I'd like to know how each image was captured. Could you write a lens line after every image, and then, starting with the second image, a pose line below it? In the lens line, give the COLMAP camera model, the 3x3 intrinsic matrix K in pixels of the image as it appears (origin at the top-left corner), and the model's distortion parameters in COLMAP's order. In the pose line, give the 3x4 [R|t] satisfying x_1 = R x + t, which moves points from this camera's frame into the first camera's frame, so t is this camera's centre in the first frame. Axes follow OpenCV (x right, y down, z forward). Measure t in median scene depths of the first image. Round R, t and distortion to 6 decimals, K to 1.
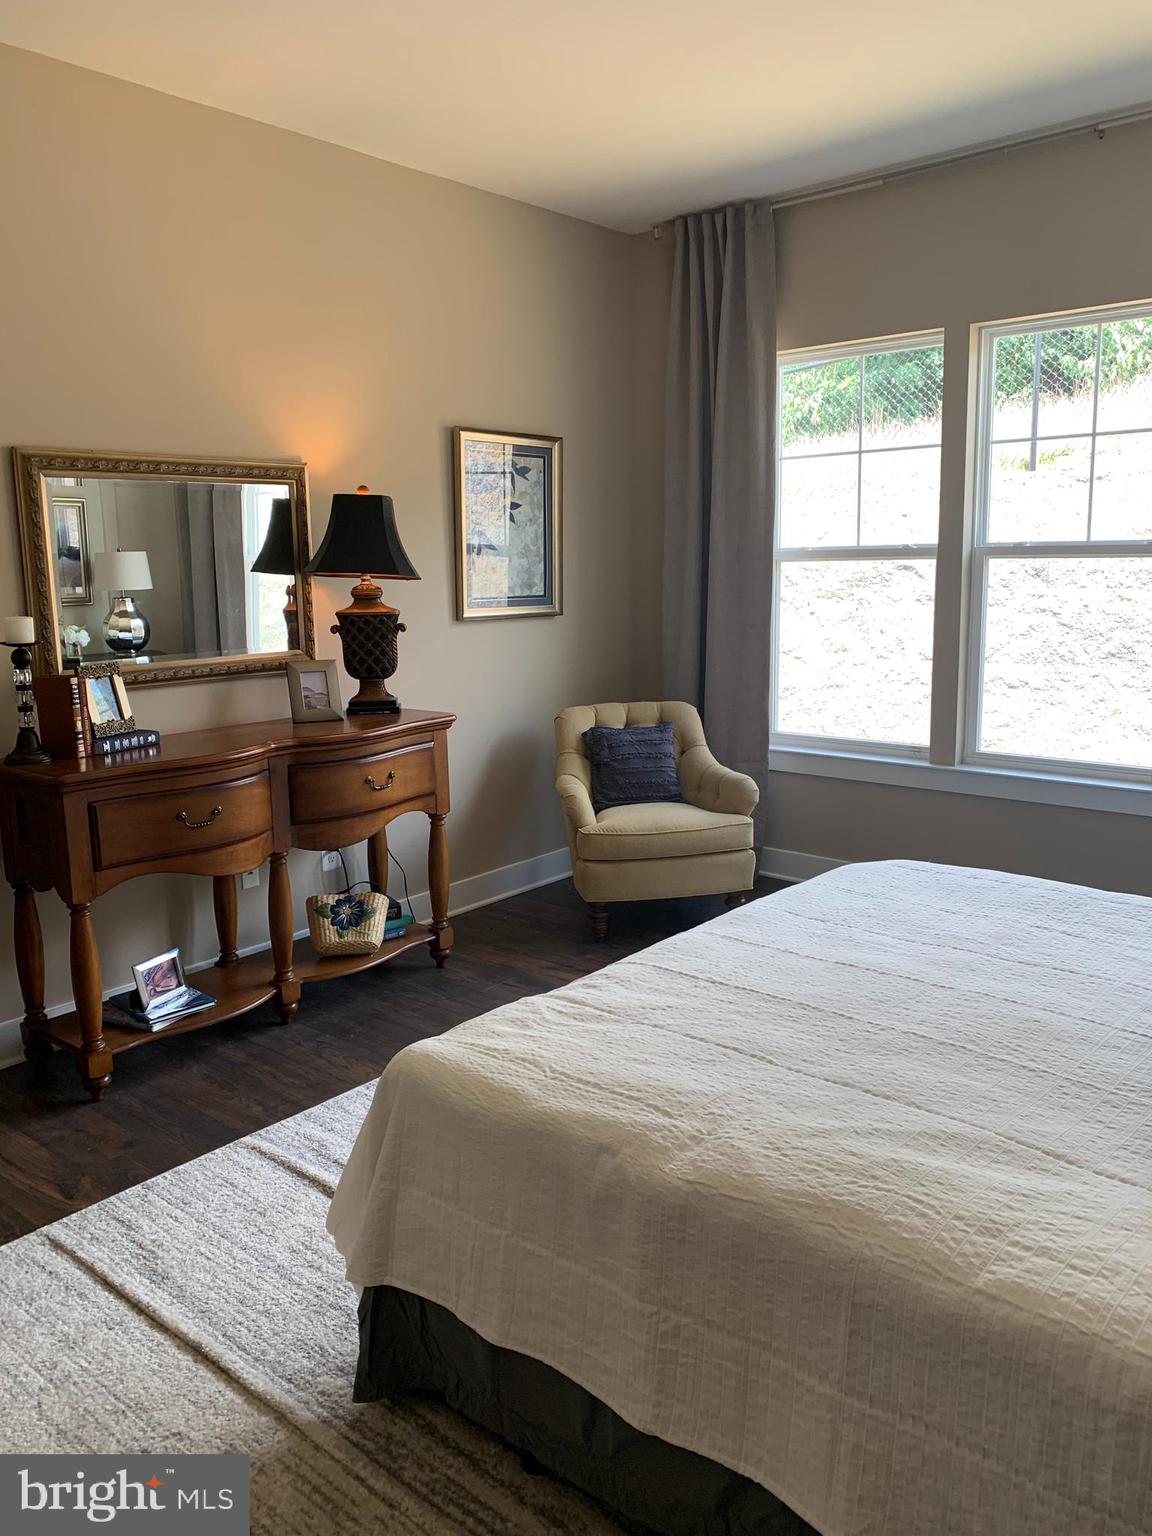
lens RADIAL K [[1179.0, 0, 576.0], [0, 1179.0, 768.0], [0, 0, 1]] dist [0.079089, -0.110407]
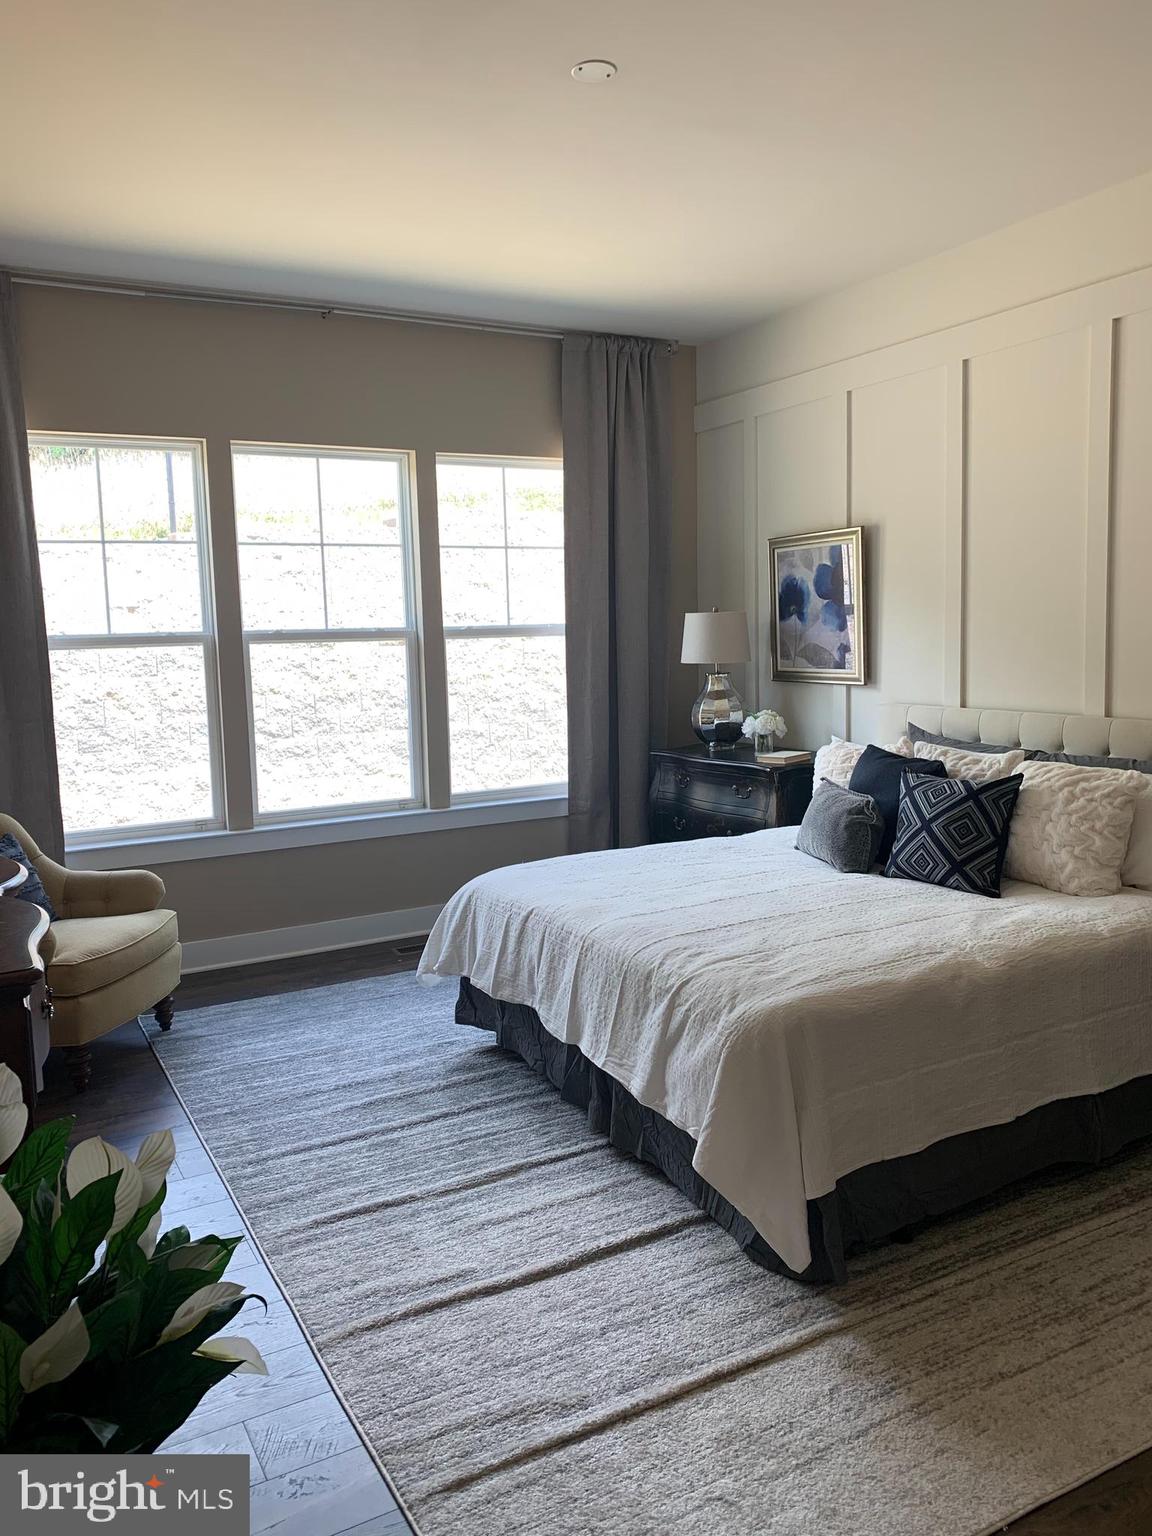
lens RADIAL K [[1179.0, 0, 576.0], [0, 1179.0, 768.0], [0, 0, 1]] dist [0.079089, -0.110407]
pose [[0.342253, -0.105597, 0.933655, -0.966569], [0.188350, 0.981206, 0.041931, -0.073991], [-0.920536, 0.161503, 0.355710, 0.503805]]
